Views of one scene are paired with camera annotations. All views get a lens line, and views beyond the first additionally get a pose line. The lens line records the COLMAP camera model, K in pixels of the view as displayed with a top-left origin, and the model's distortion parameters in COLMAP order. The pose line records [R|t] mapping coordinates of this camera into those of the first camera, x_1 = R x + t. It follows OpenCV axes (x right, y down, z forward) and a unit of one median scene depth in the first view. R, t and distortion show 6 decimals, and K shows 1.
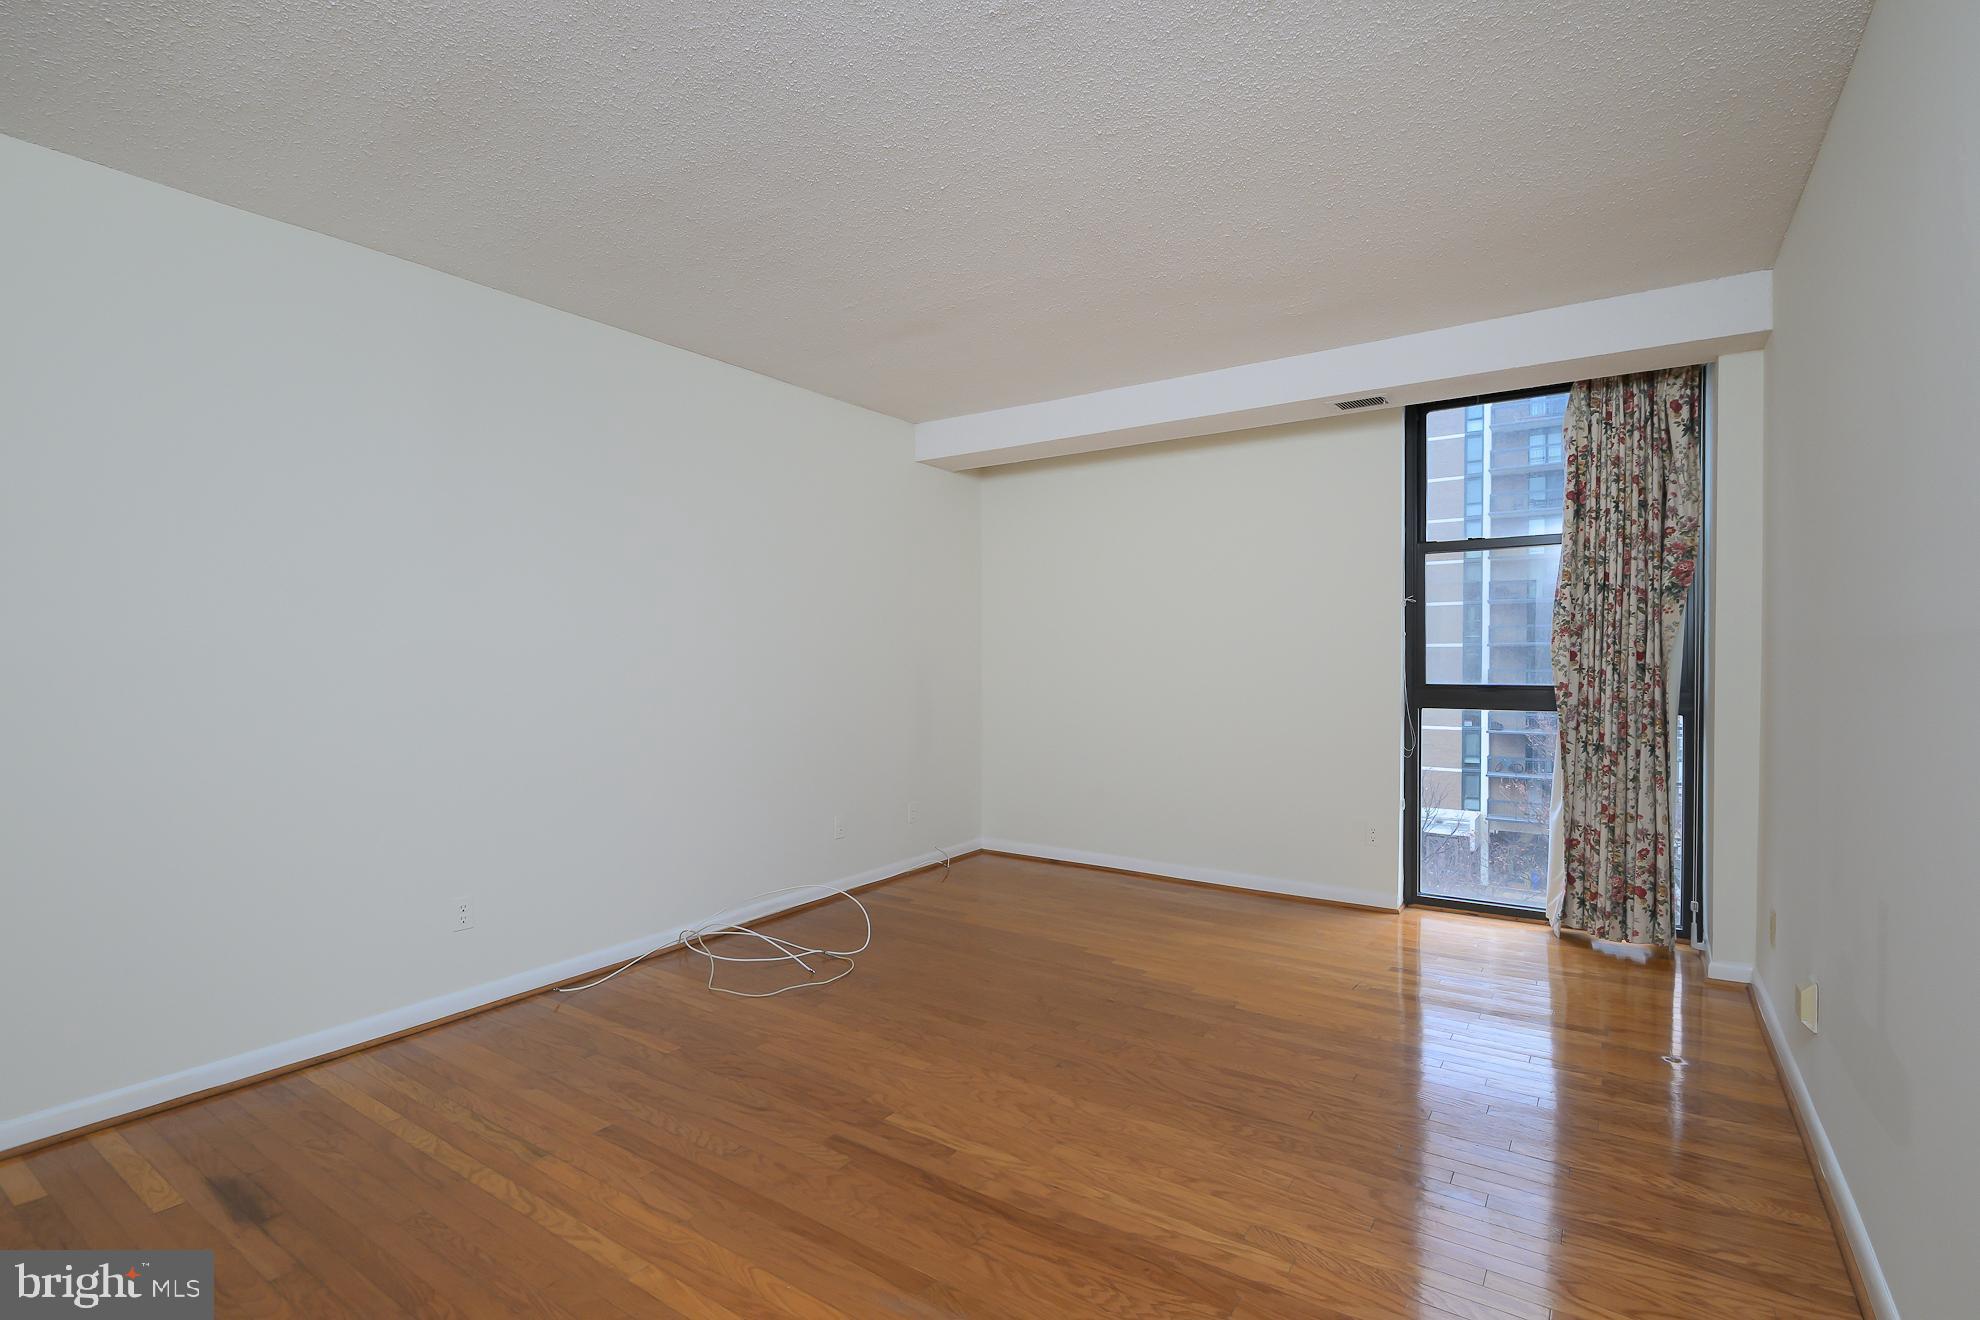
lens RADIAL K [[918.0, 0, 1028.6], [0, 918.0, 656.9], [0, 0, 1]] dist [-0.005607, -0.002807]
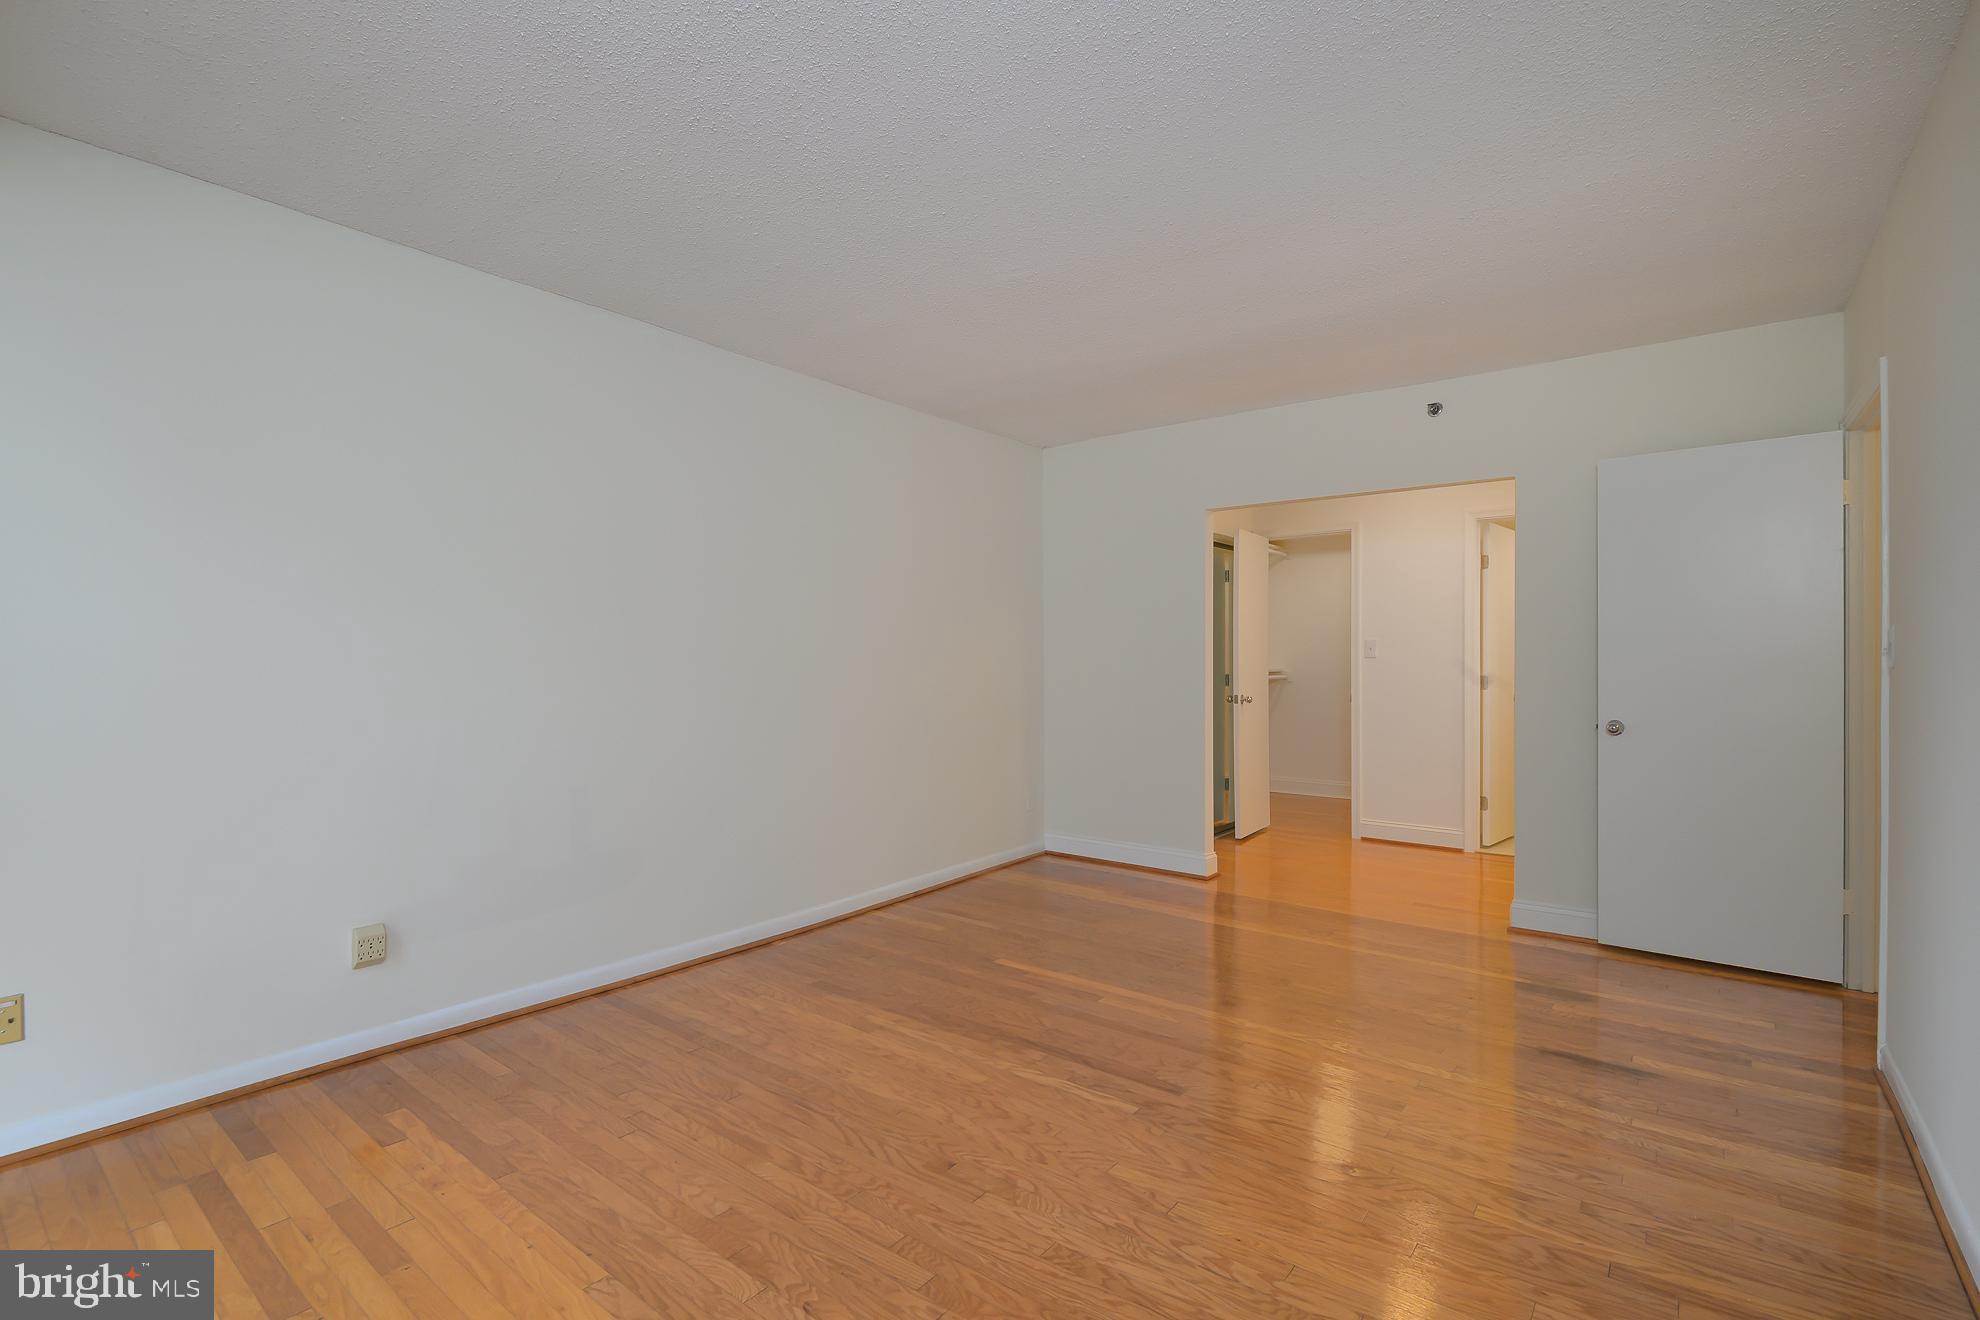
lens RADIAL K [[918.0, 0, 988.4], [0, 918.0, 650.9], [0, 0, 1]] dist [-0.005607, -0.002807]
pose [[-0.994202, 0.002897, 0.107485, -0.094944], [0.002695, 0.999994, -0.002026, -0.010861], [-0.107491, -0.001725, -0.994205, 1.940539]]
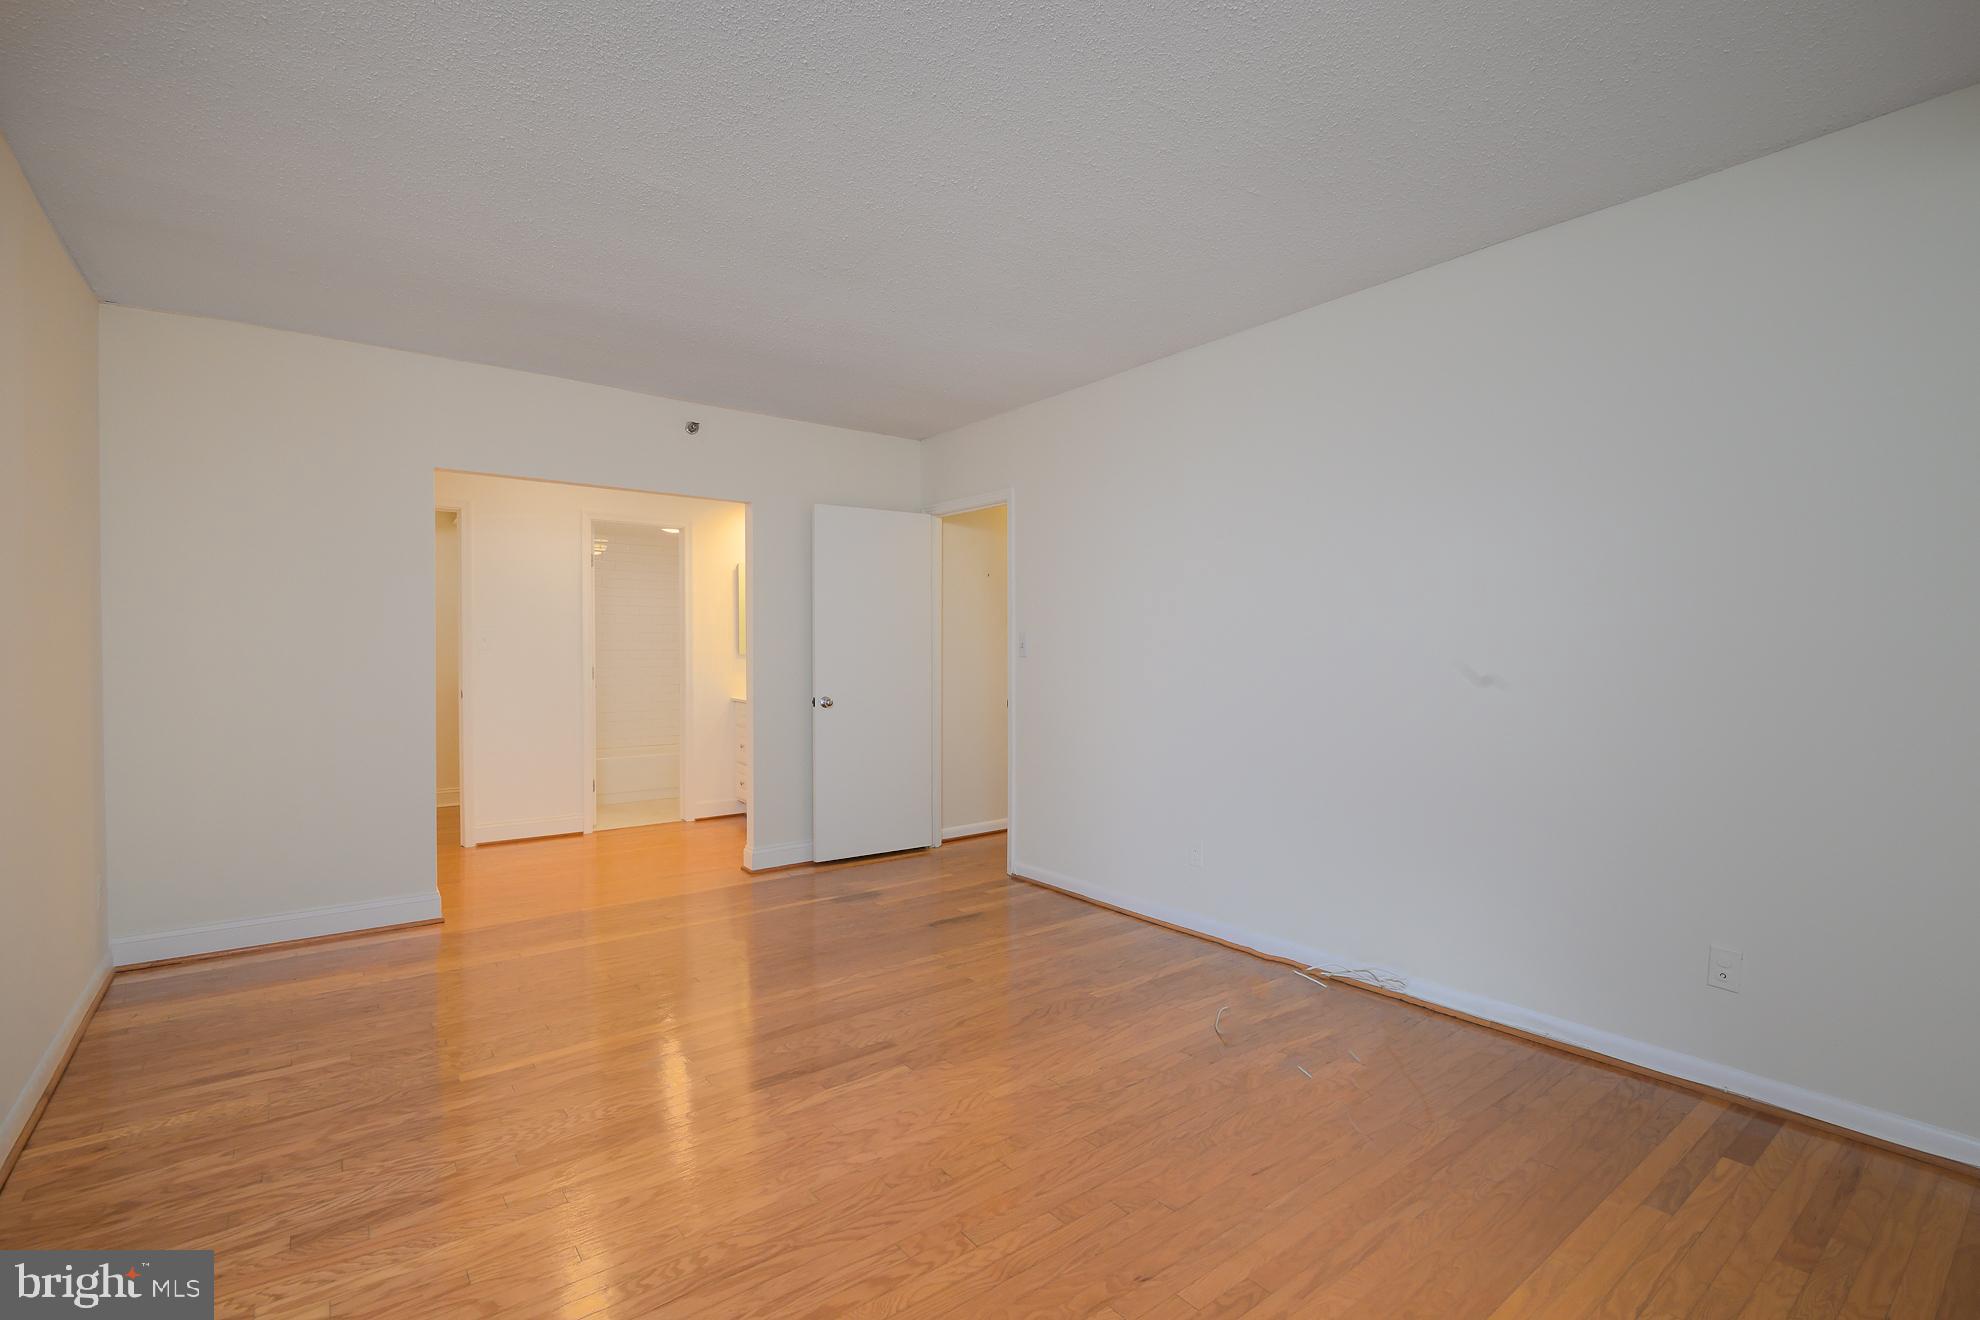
lens RADIAL K [[918.0, 0, 992.8], [0, 918.0, 663.4], [0, 0, 1]] dist [-0.005607, -0.002807]
pose [[-0.338453, 0.020339, -0.940764, 0.817852], [-0.003339, 0.999734, 0.022815, -0.019214], [0.940977, 0.010863, -0.338295, 1.402165]]
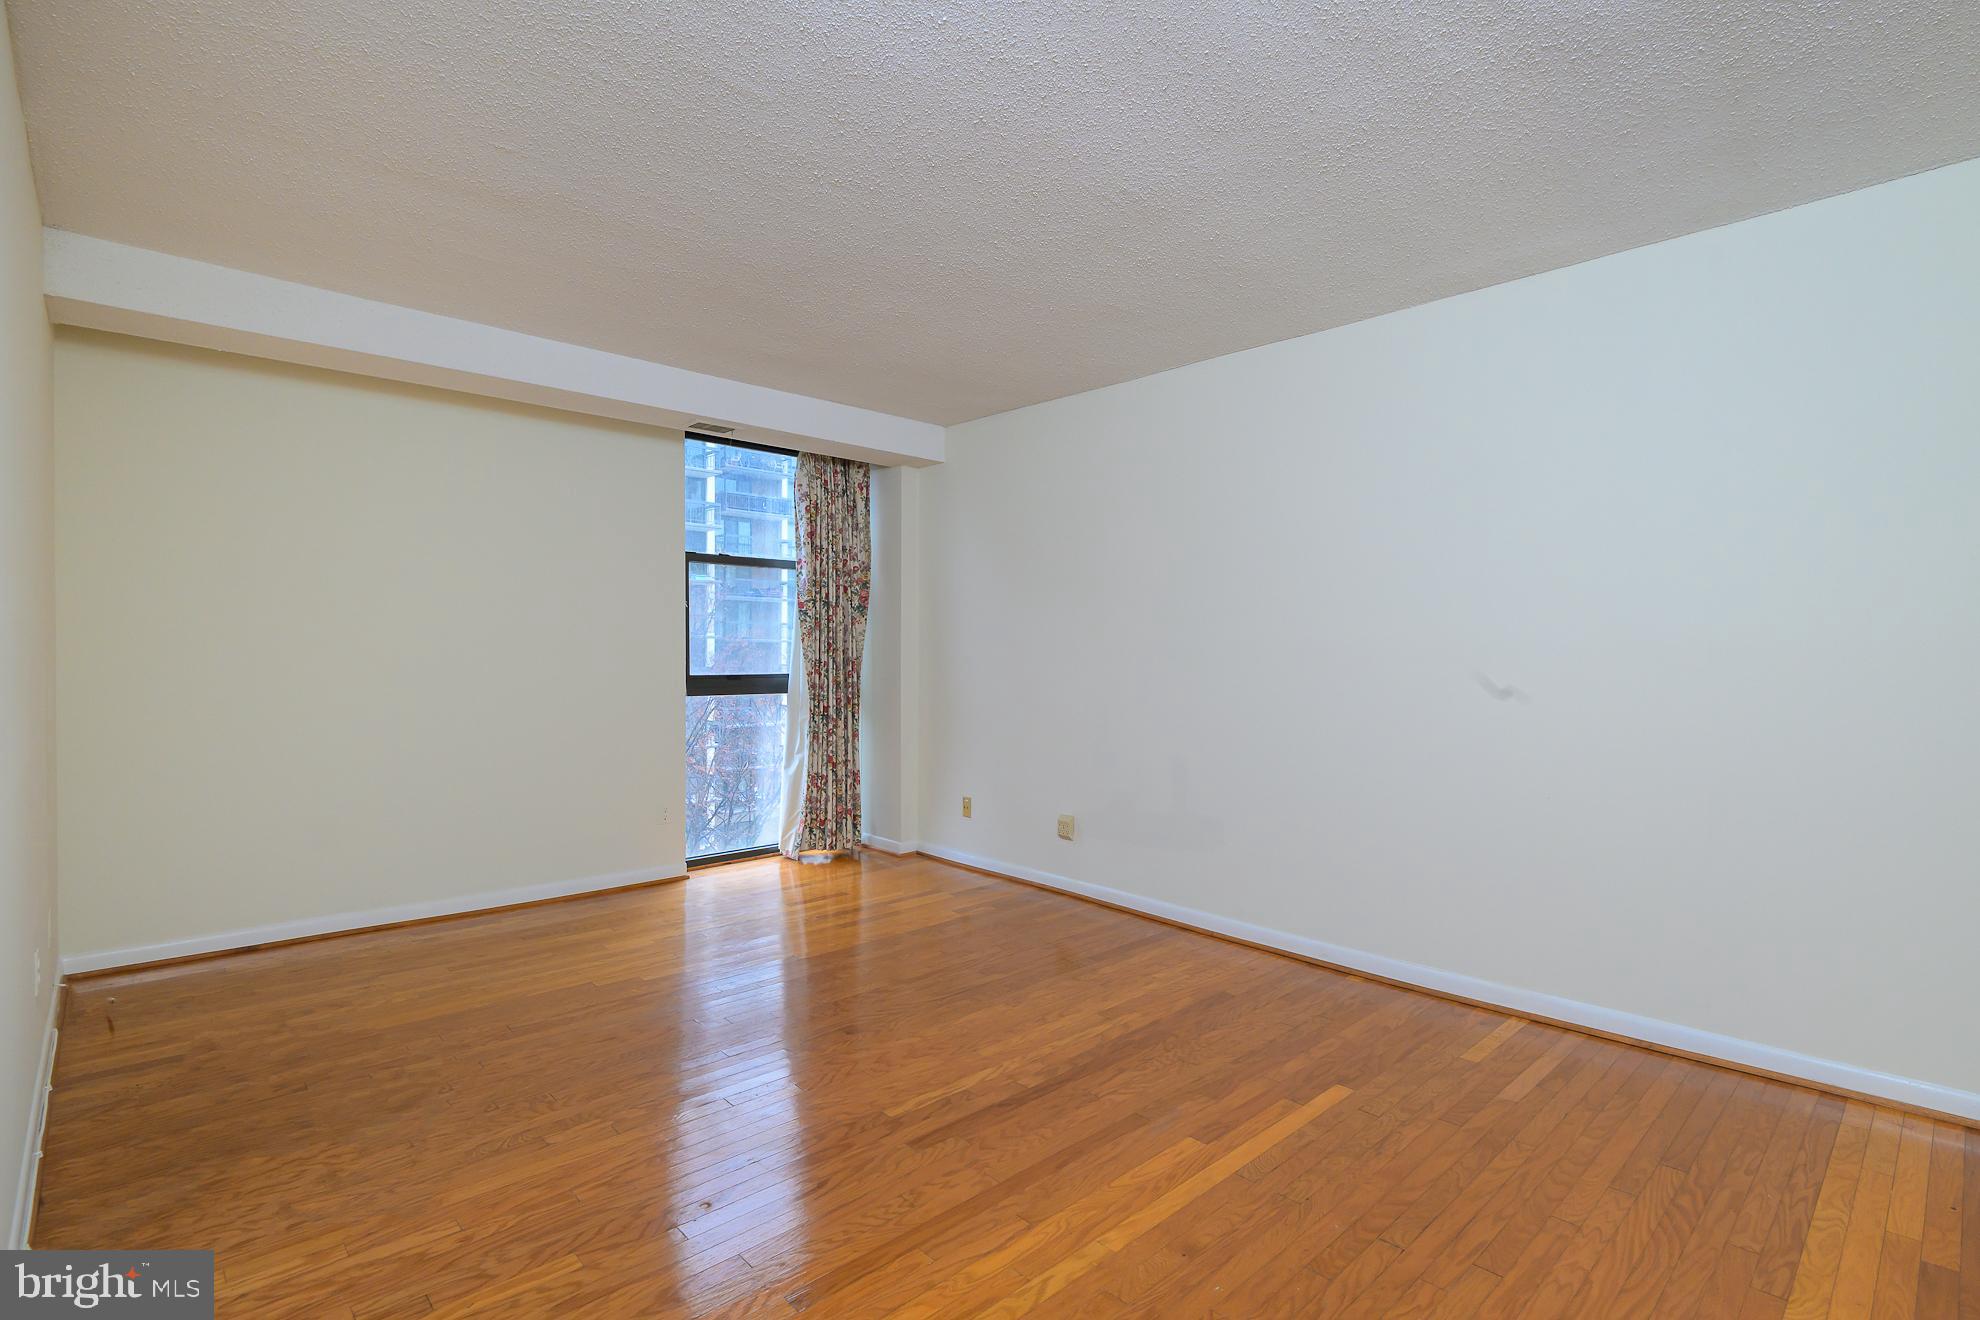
lens RADIAL K [[918.0, 0, 976.1], [0, 918.0, 667.4], [0, 0, 1]] dist [-0.005607, -0.002807]
pose [[0.253961, -0.017681, 0.967053, -1.038979], [-0.003254, 0.999812, 0.019135, -0.008198], [-0.967209, -0.008006, 0.253856, 0.623075]]
